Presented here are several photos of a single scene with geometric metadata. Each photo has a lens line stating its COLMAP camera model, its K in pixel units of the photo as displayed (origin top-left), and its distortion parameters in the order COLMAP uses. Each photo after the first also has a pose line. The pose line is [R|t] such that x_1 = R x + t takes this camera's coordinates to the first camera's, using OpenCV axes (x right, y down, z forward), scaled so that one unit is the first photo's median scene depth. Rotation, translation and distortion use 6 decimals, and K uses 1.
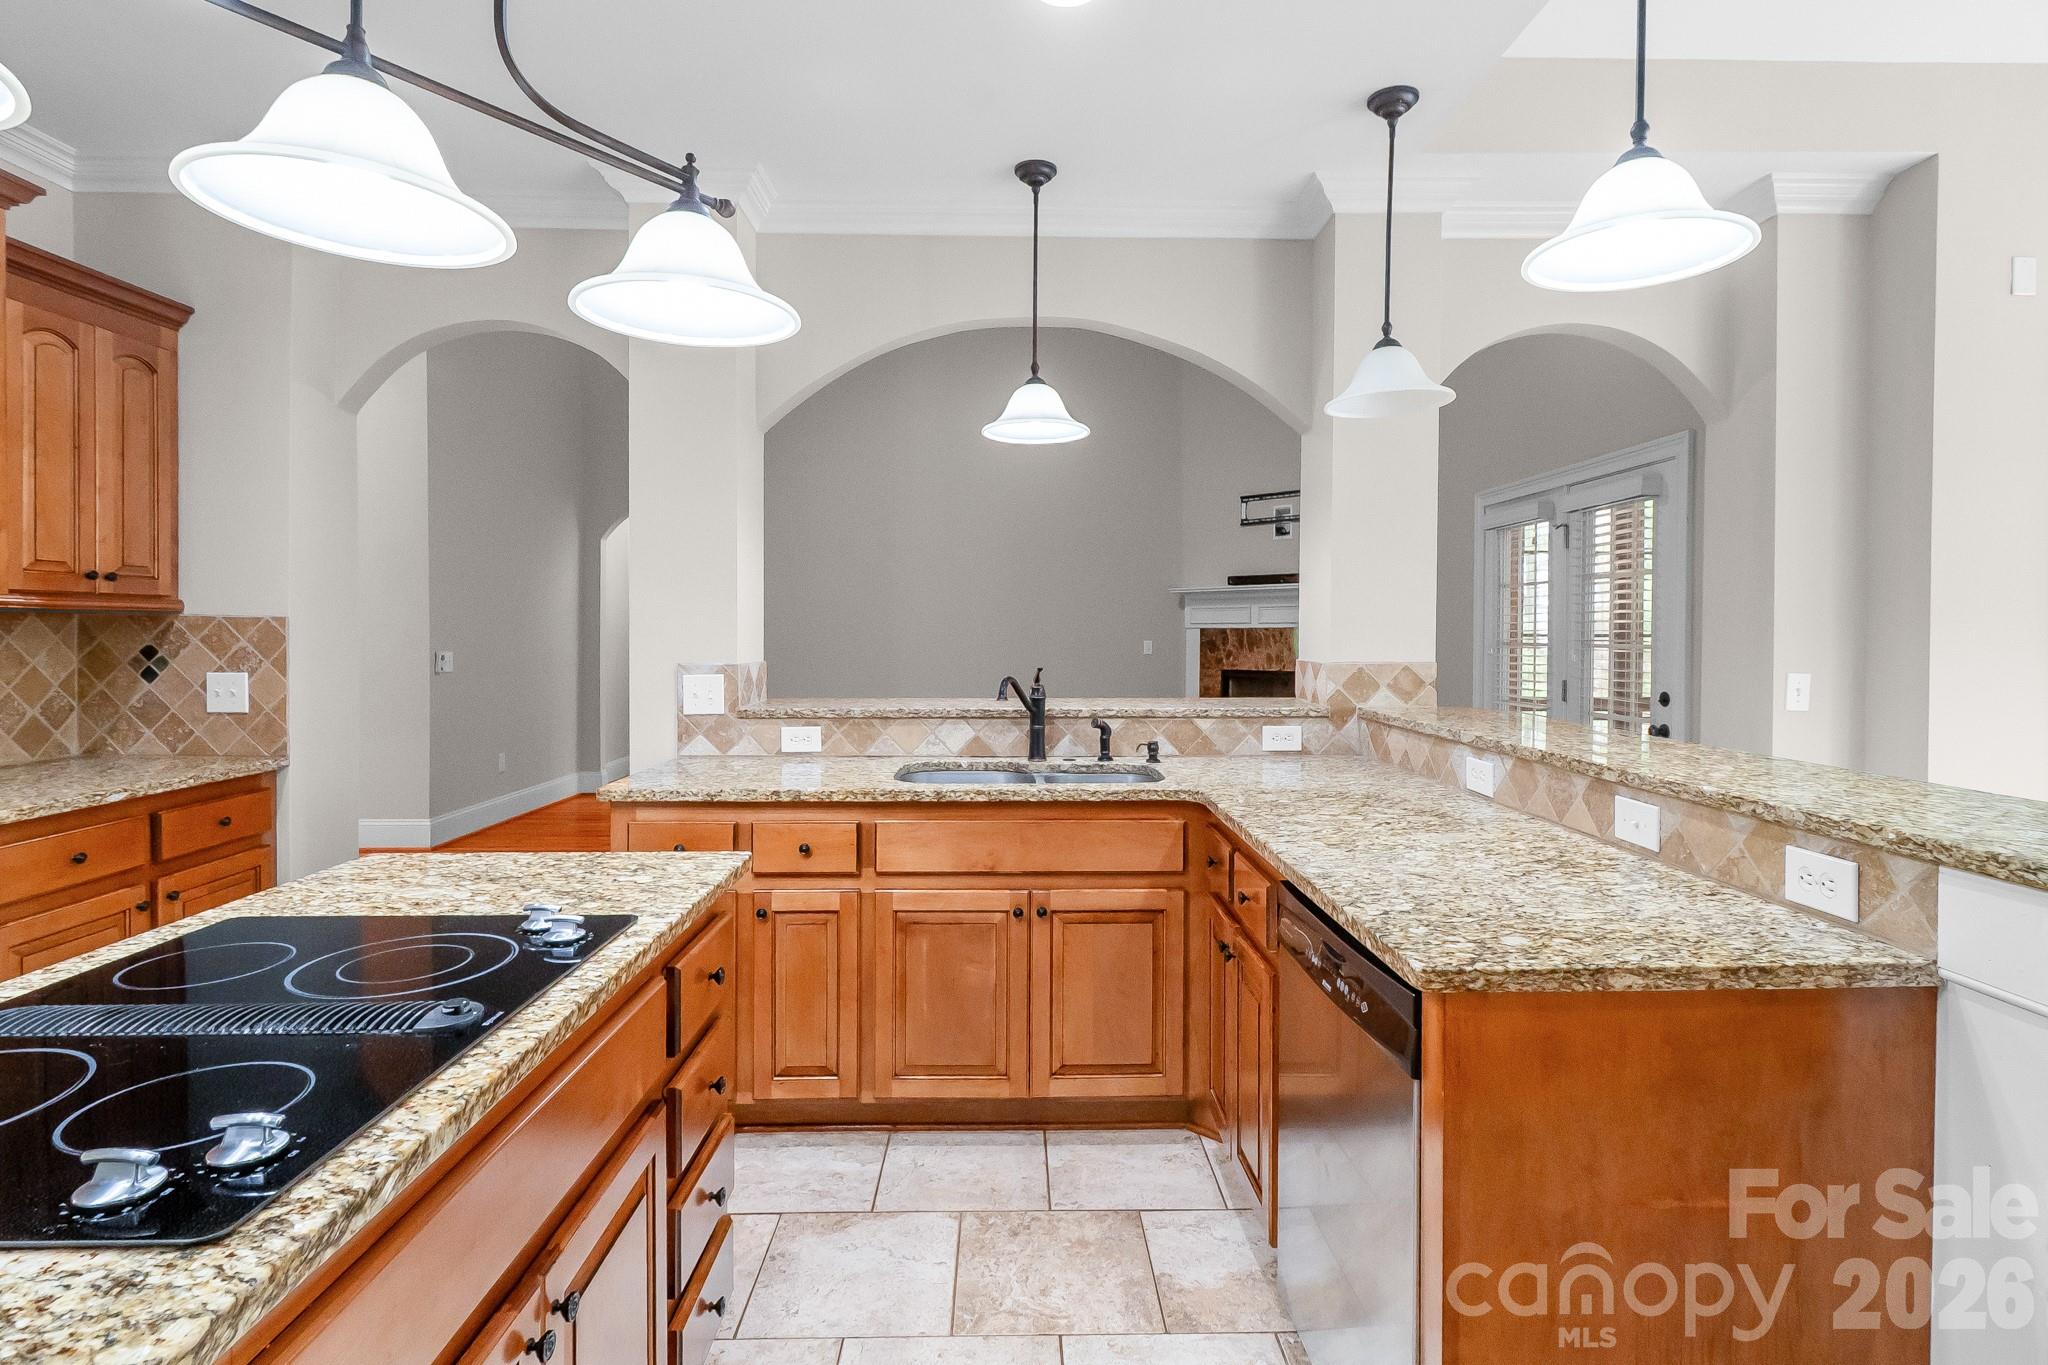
lens RADIAL K [[1047.8, 0, 1018.4], [0, 1047.8, 656.2], [0, 0, 1]] dist [-0.000216, -0.001133]
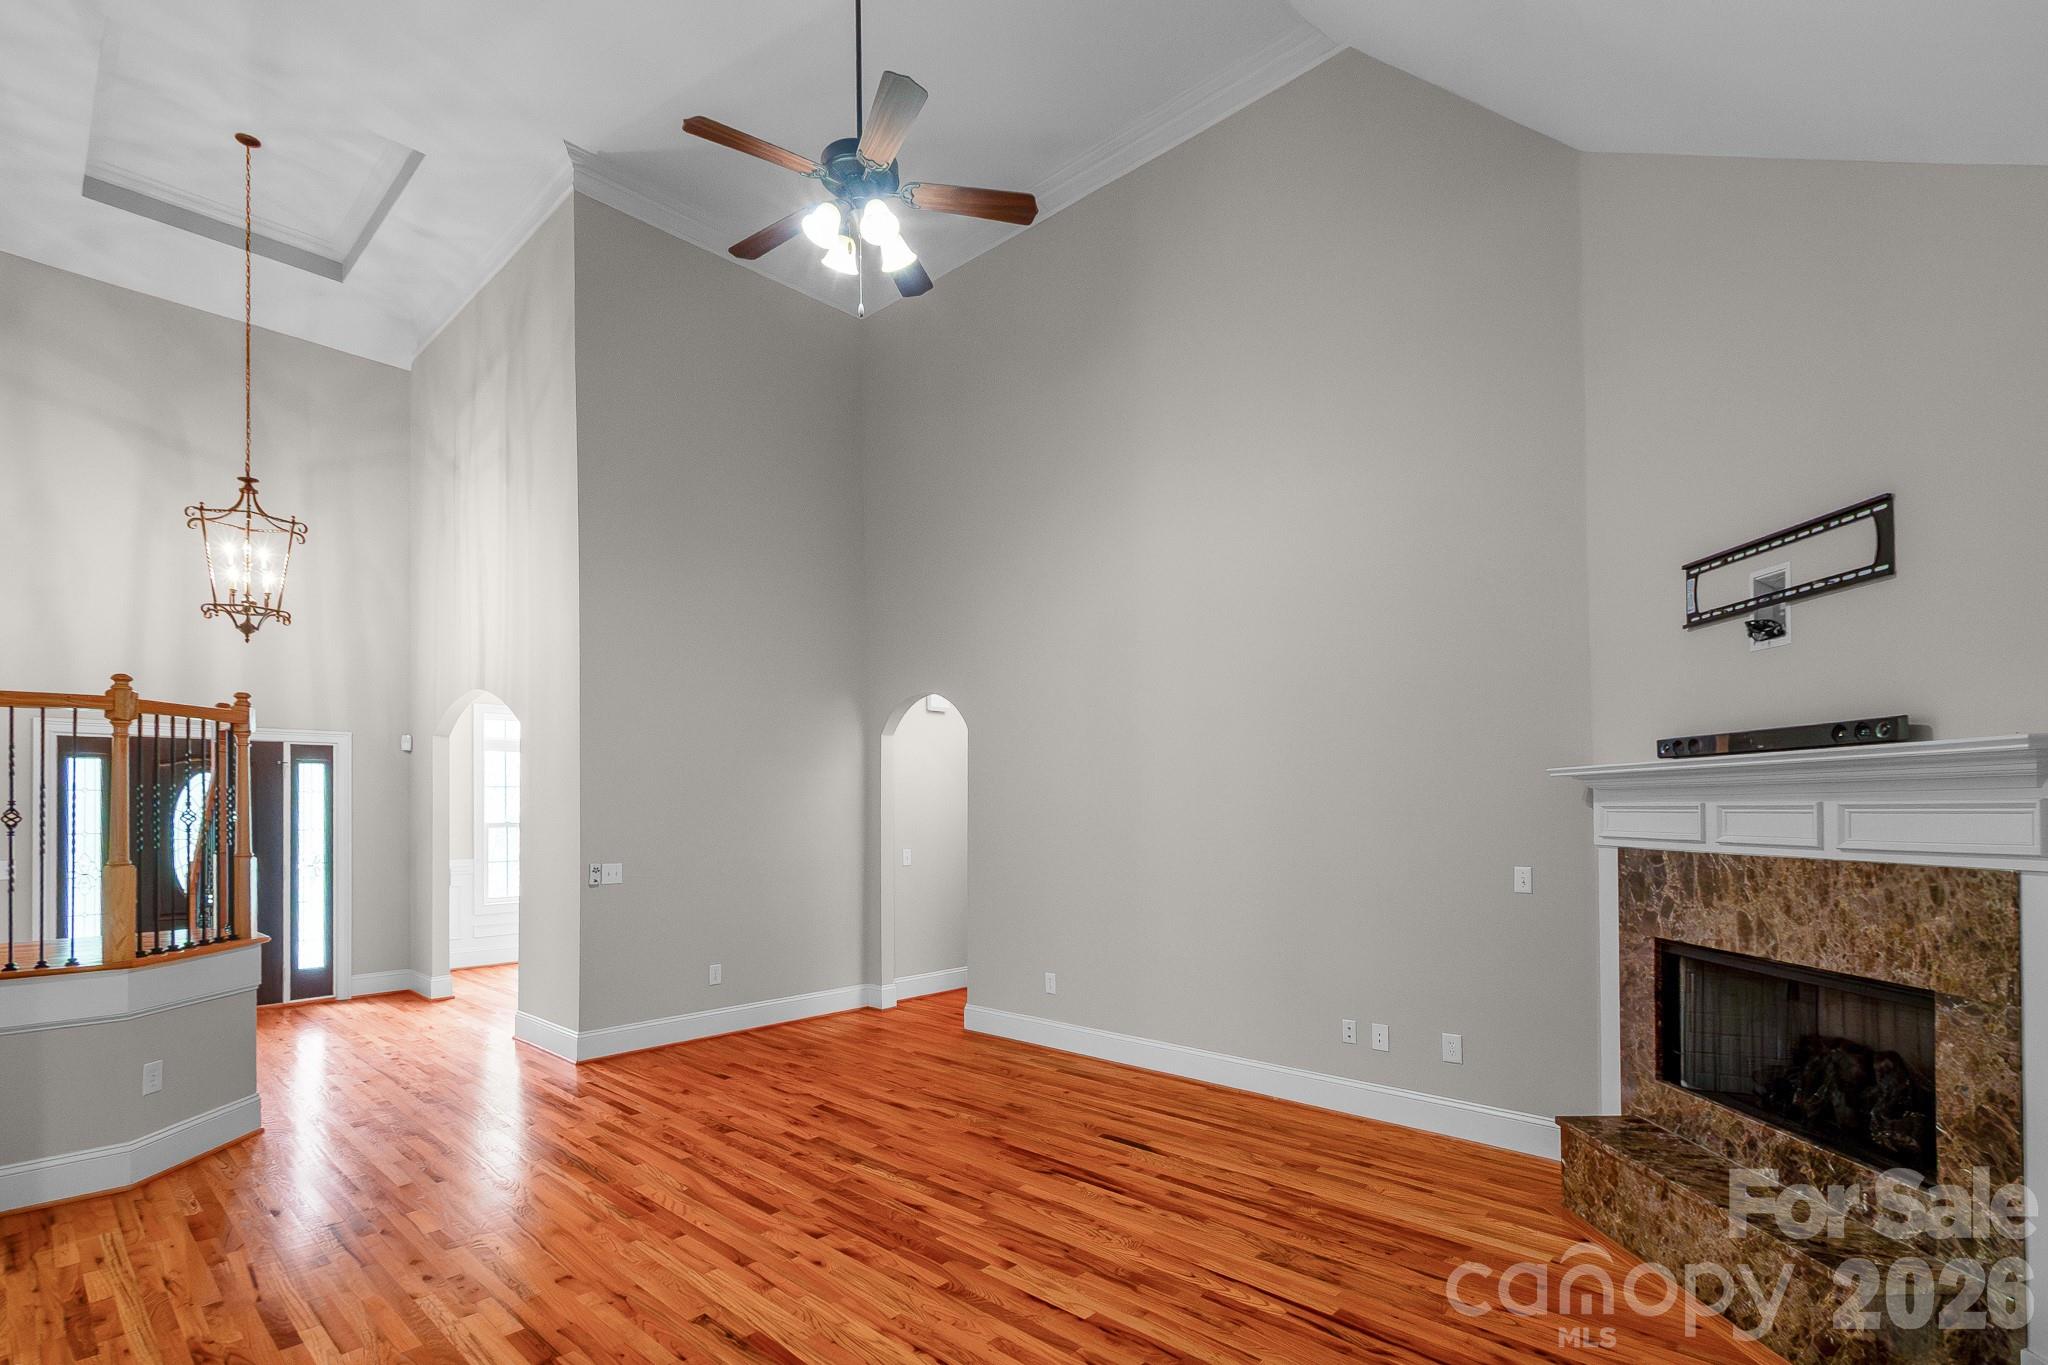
lens RADIAL K [[941.1, 0, 1032.0], [0, 941.1, 791.1], [0, 0, 1]] dist [0.005271, -0.003492]
pose [[0.711411, -0.016982, -0.702571, 0.707323], [-0.008390, 0.999432, -0.032652, -0.089279], [0.702726, 0.029124, 0.710865, 1.208453]]
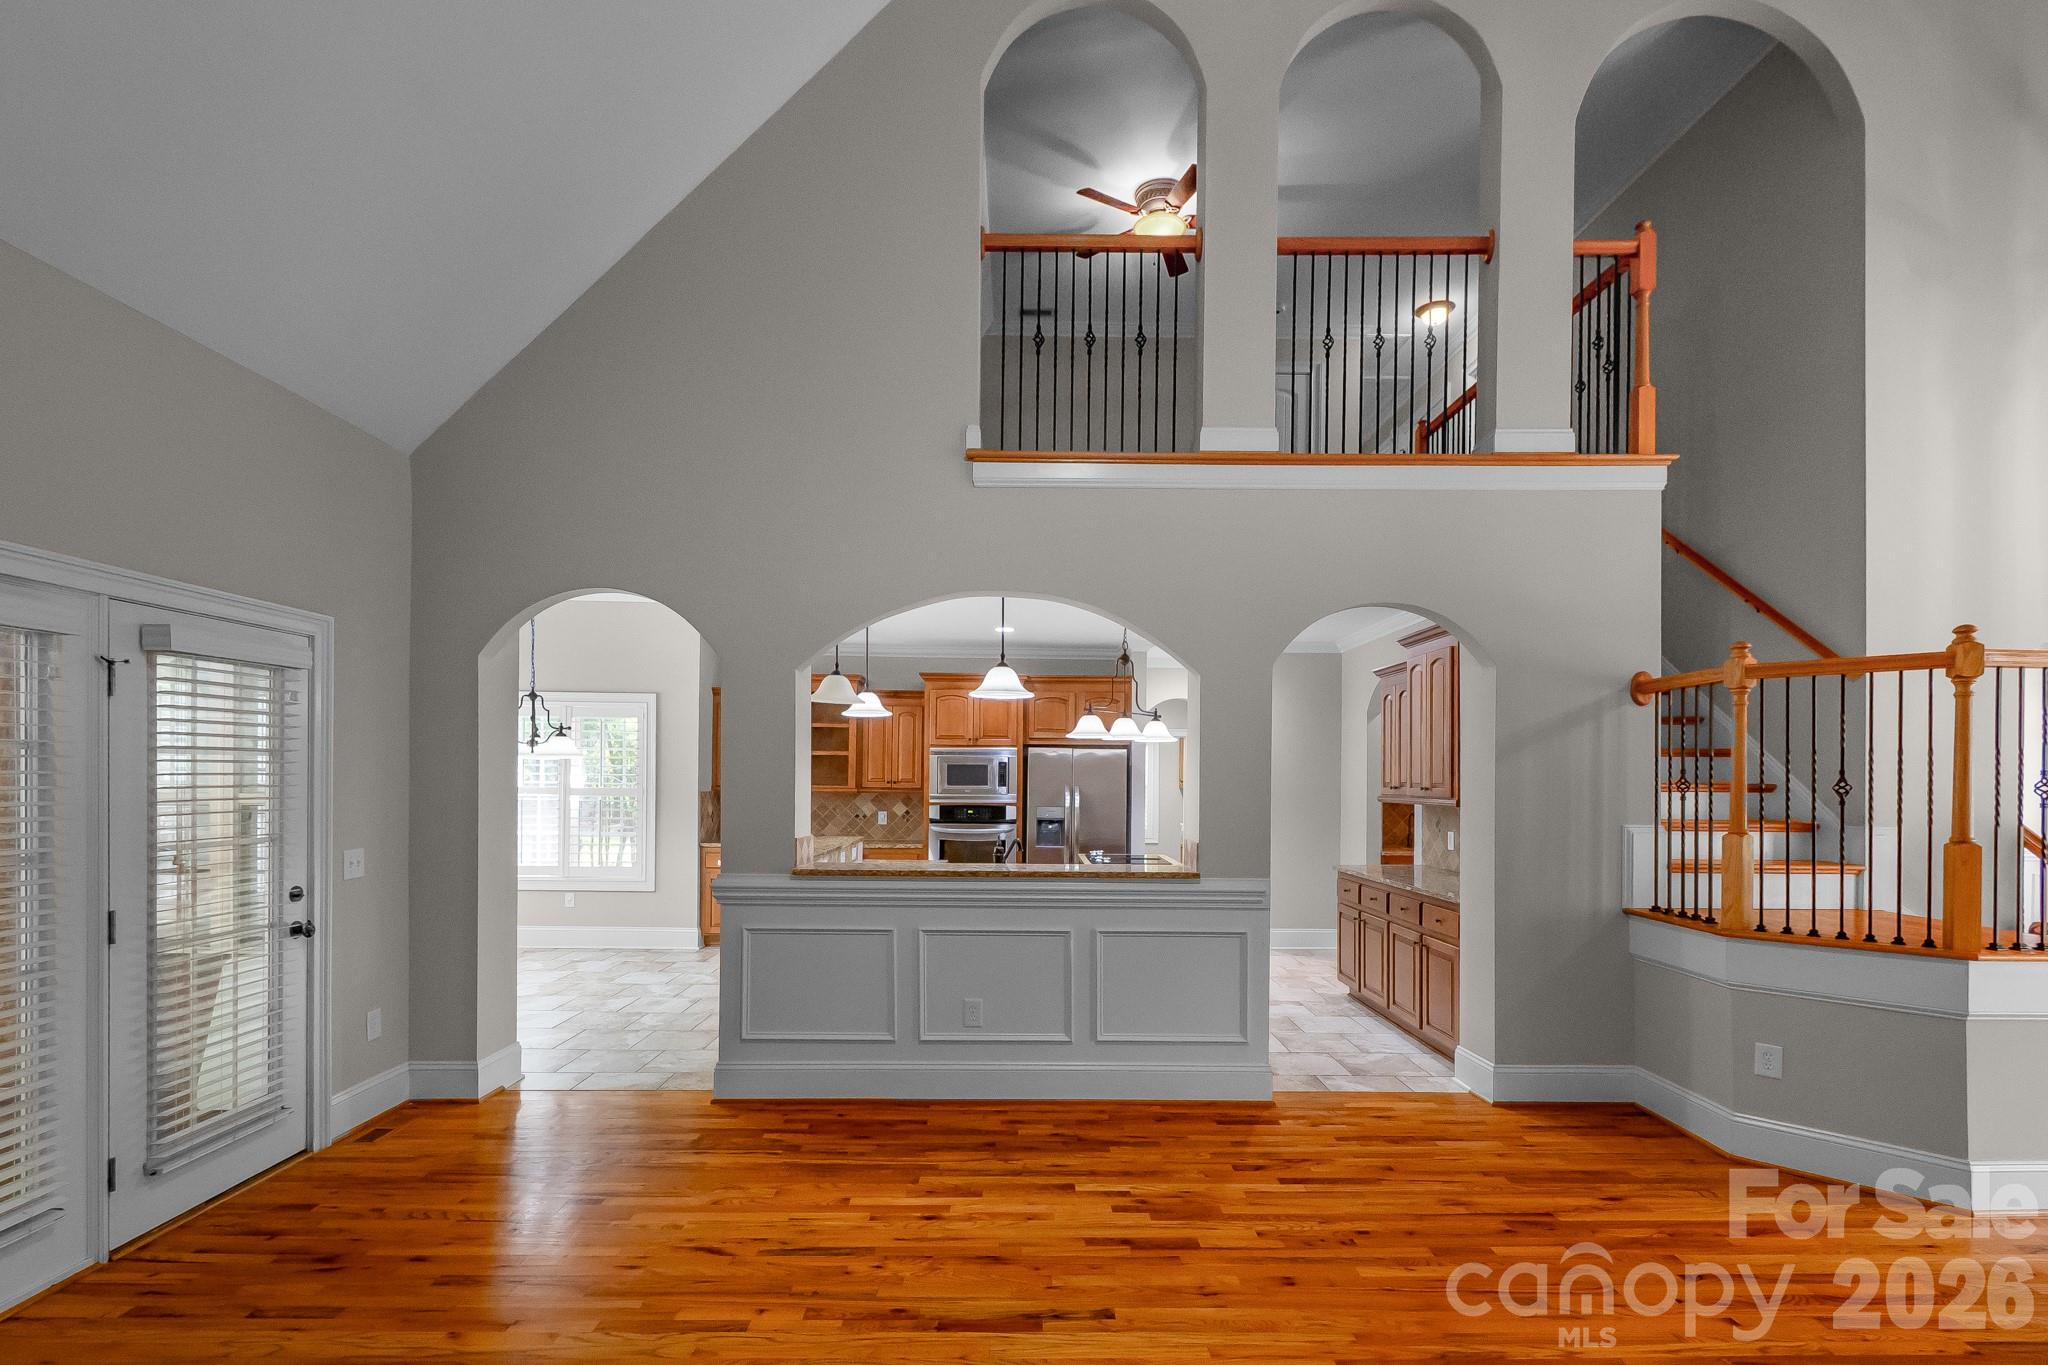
lens RADIAL K [[941.1, 0, 1026.9], [0, 941.1, 771.0], [0, 0, 1]] dist [0.005271, -0.003492]
pose [[-0.999777, -0.011058, 0.017974, -0.029052], [-0.010775, 0.999818, 0.015771, -0.111868], [-0.018145, 0.015574, -0.999714, 2.379929]]
